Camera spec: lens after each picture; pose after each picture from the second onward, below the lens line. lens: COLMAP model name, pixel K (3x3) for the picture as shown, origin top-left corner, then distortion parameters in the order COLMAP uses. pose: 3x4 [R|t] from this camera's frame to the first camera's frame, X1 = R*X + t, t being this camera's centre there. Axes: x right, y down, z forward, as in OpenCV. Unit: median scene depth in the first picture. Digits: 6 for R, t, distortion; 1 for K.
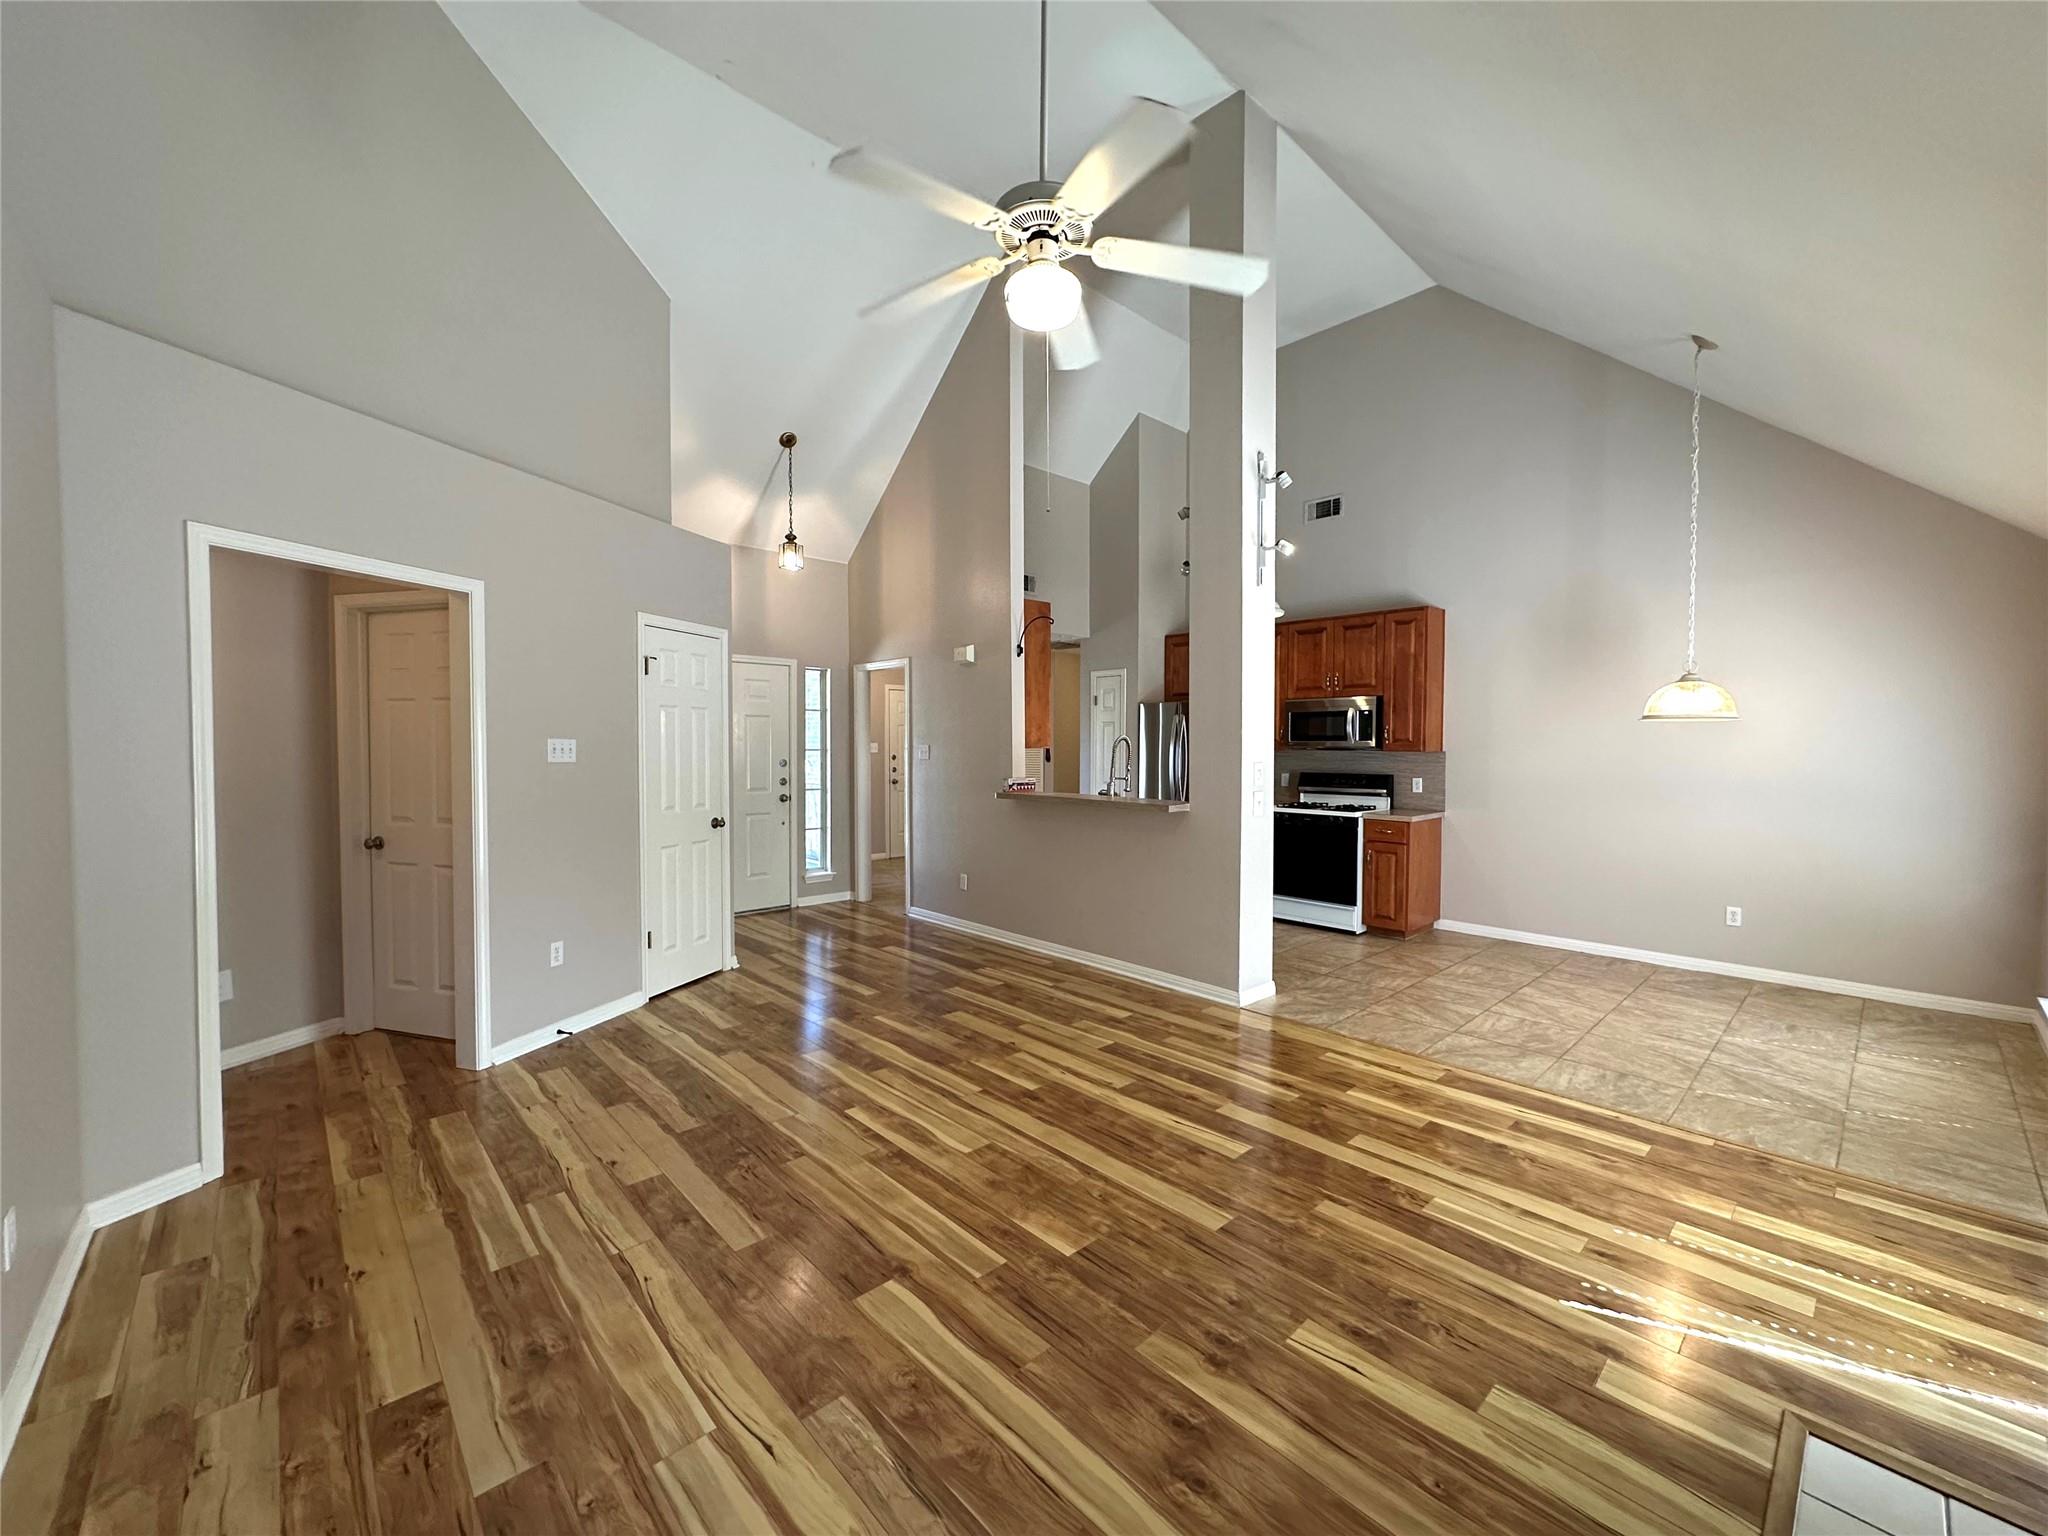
lens RADIAL K [[819.2, 0, 1034.0], [0, 819.2, 765.3], [0, 0, 1]] dist [-0.004064, 0.000358]
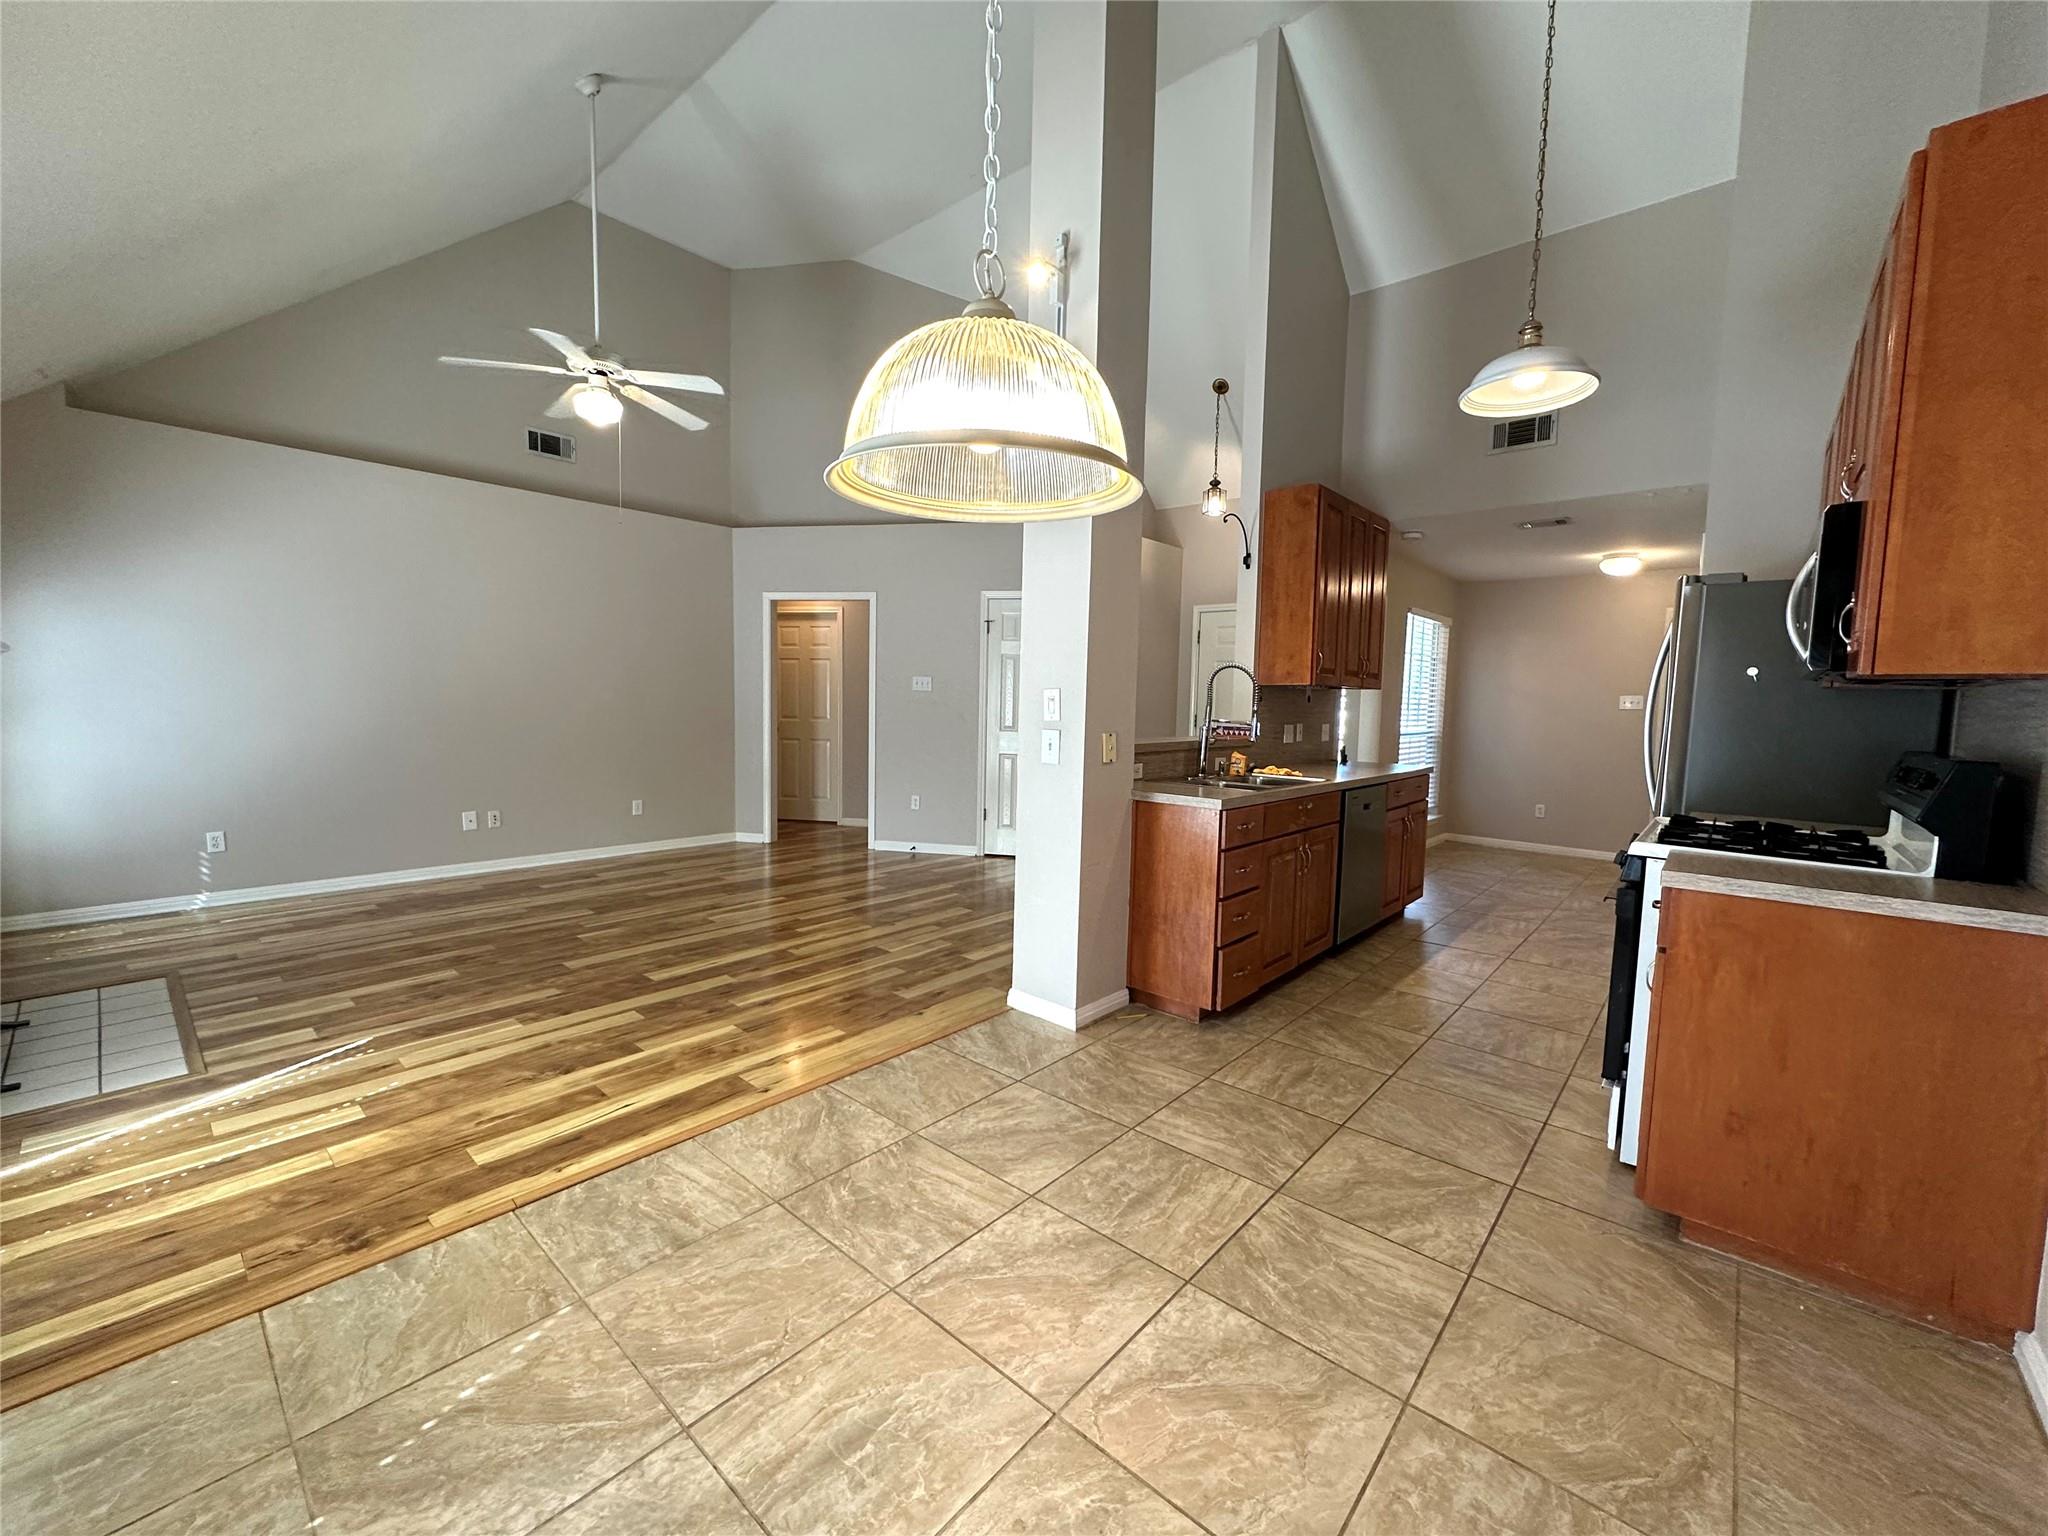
lens RADIAL K [[819.2, 0, 1022.4], [0, 819.2, 767.8], [0, 0, 1]] dist [-0.004064, 0.000358]
pose [[0.093373, 0.083905, -0.992089, 1.528396], [-0.050109, 0.995576, 0.079484, 0.014627], [0.994369, 0.042291, 0.097164, 1.416923]]
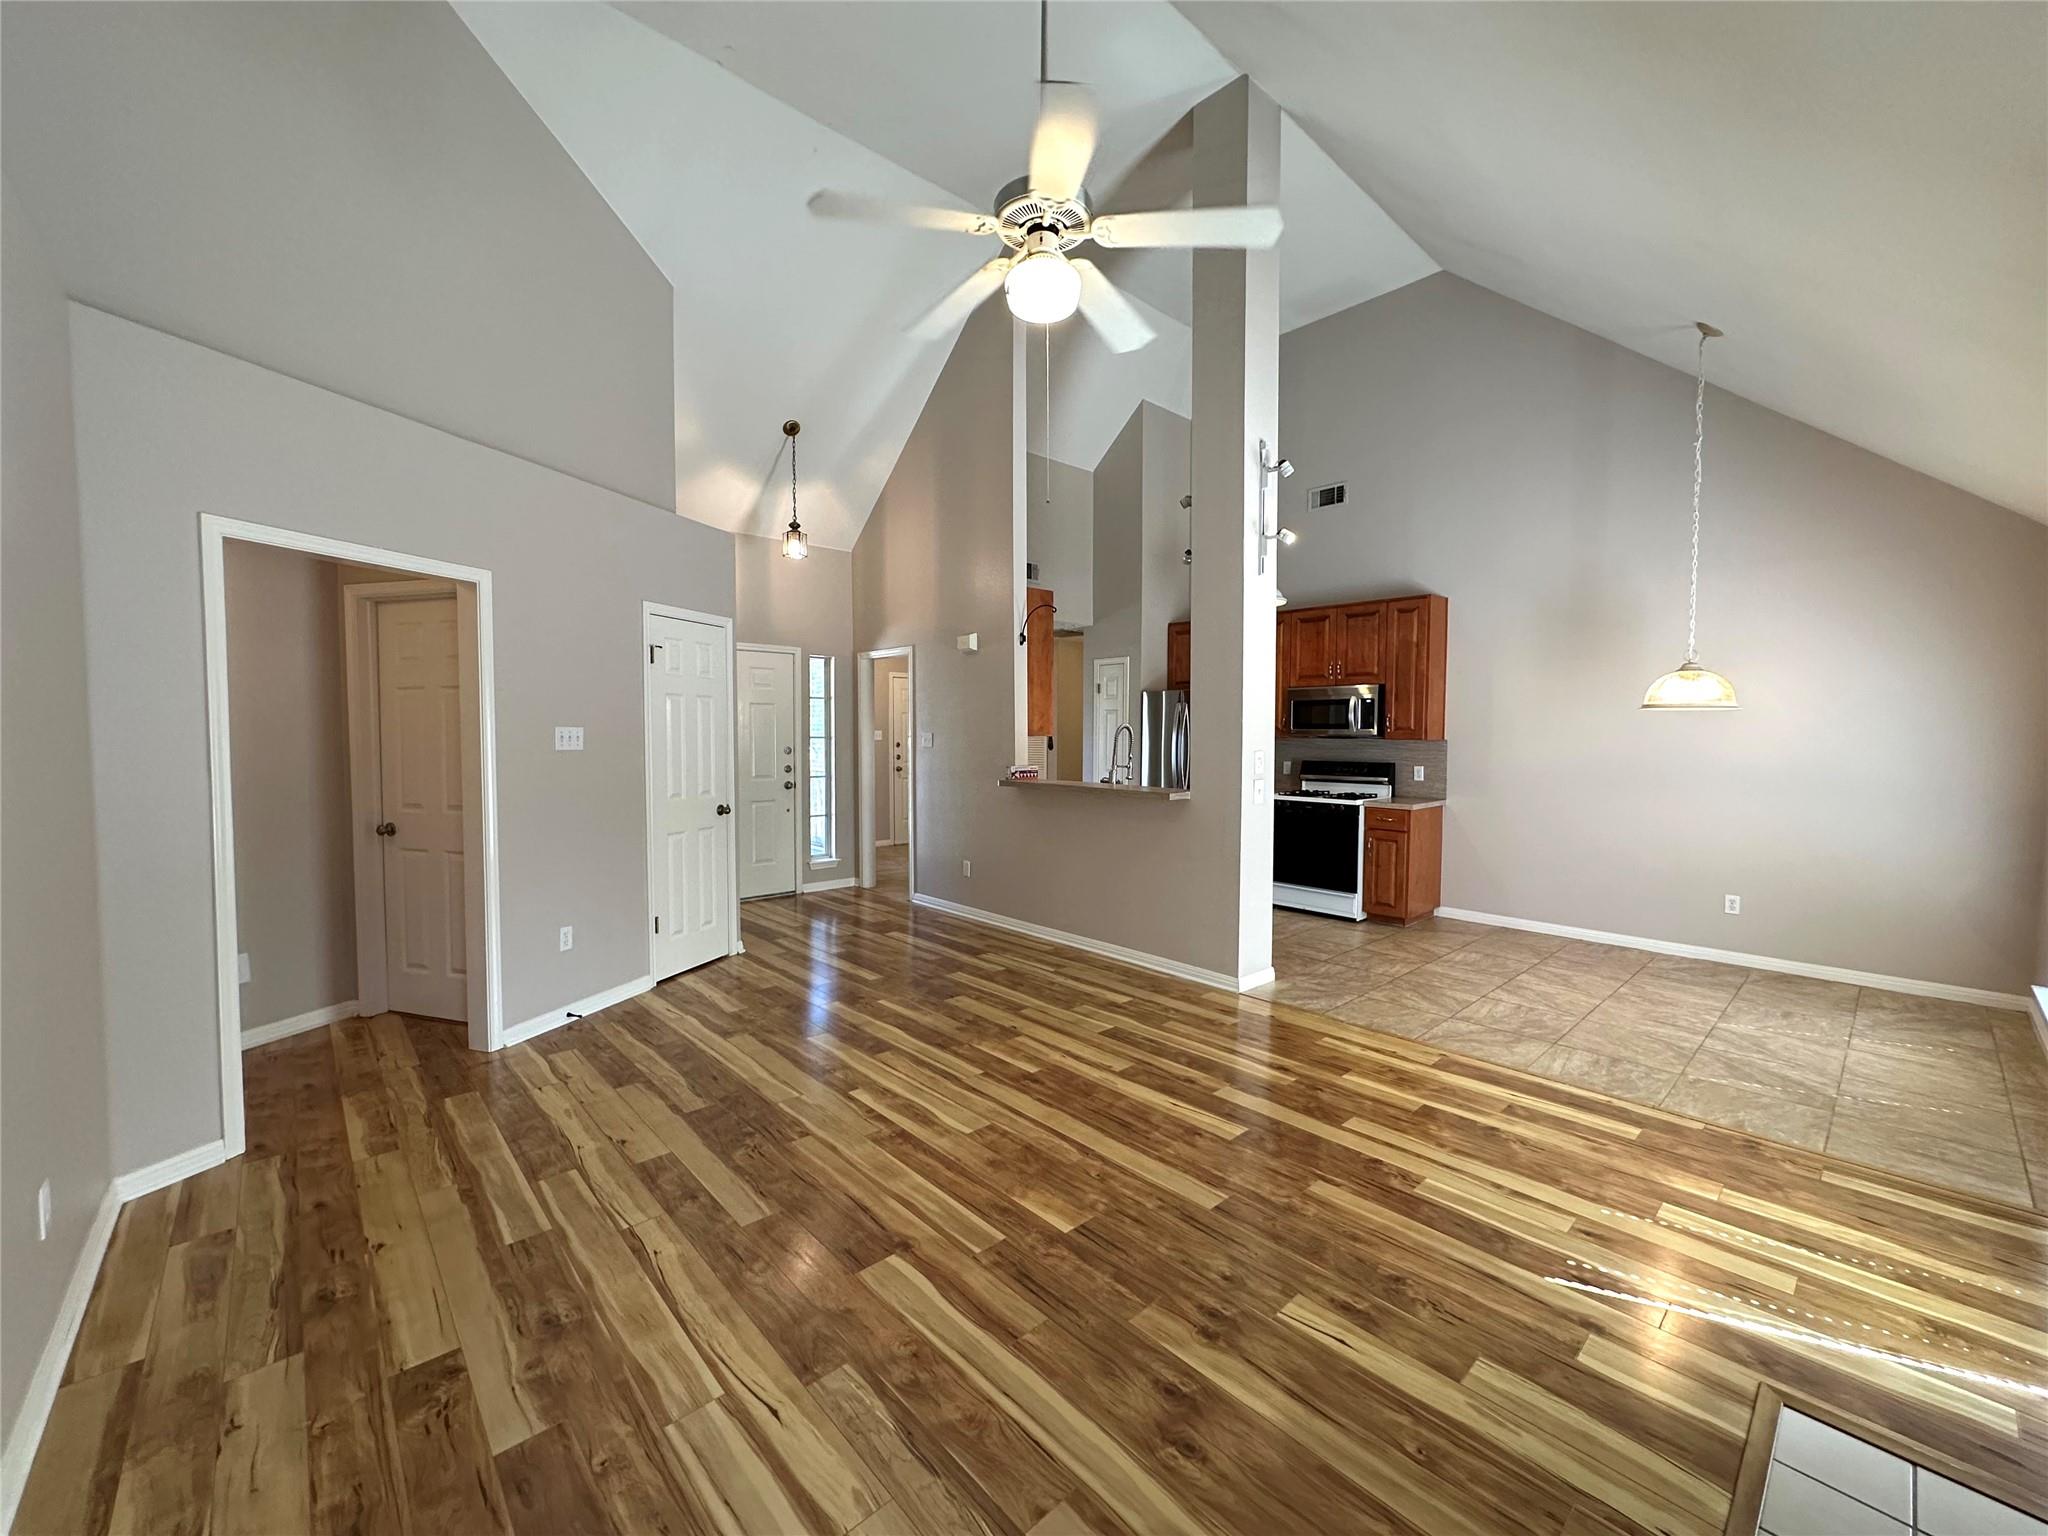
lens RADIAL K [[819.2, 0, 1033.5], [0, 819.2, 767.1], [0, 0, 1]] dist [-0.004064, 0.000358]
pose [[0.999977, 0.001141, -0.006710, 0.006018], [-0.001021, 0.999841, 0.017820, -0.001543], [0.006729, -0.017813, 0.999819, -0.012491]]
